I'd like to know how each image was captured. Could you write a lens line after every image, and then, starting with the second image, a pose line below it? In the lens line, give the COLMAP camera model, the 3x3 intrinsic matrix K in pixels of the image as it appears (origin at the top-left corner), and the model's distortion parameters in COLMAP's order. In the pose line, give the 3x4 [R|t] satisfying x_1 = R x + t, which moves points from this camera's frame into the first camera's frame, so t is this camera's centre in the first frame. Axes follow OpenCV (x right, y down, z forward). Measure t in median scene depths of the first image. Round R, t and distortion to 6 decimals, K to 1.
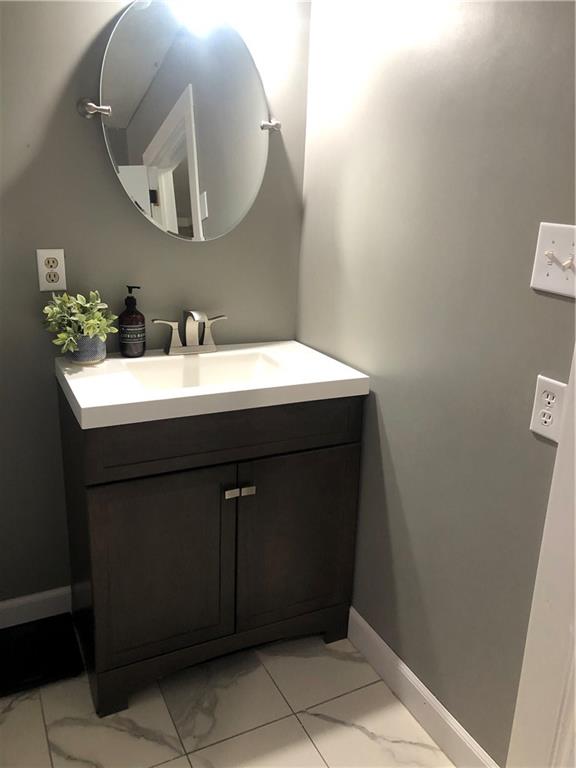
lens RADIAL K [[623.6, 0, 285.8], [0, 623.6, 383.7], [0, 0, 1]] dist [0.024133, -0.029743]
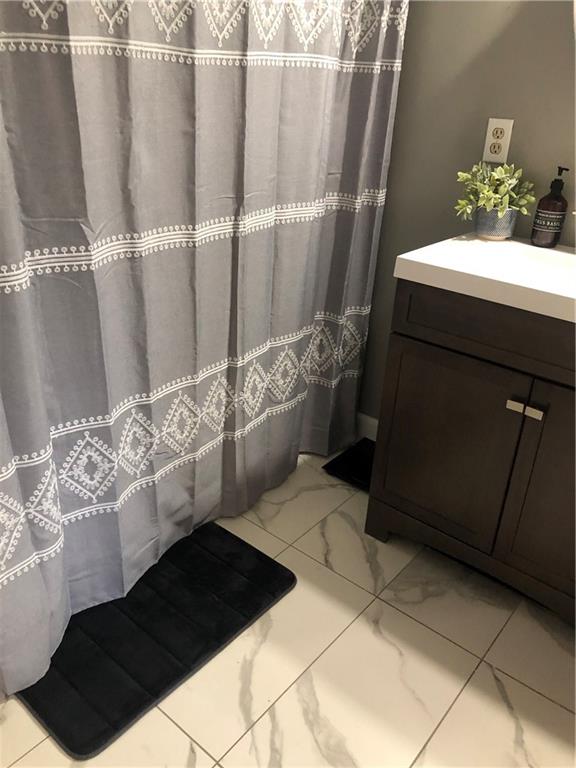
lens RADIAL K [[623.6, 0, 286.1], [0, 623.6, 384.7], [0, 0, 1]] dist [0.024133, -0.029743]
pose [[0.405409, 0.395180, -0.824303, 0.490885], [-0.296652, 0.909803, 0.290270, -0.014893], [0.864662, 0.126853, 0.486074, 0.263948]]
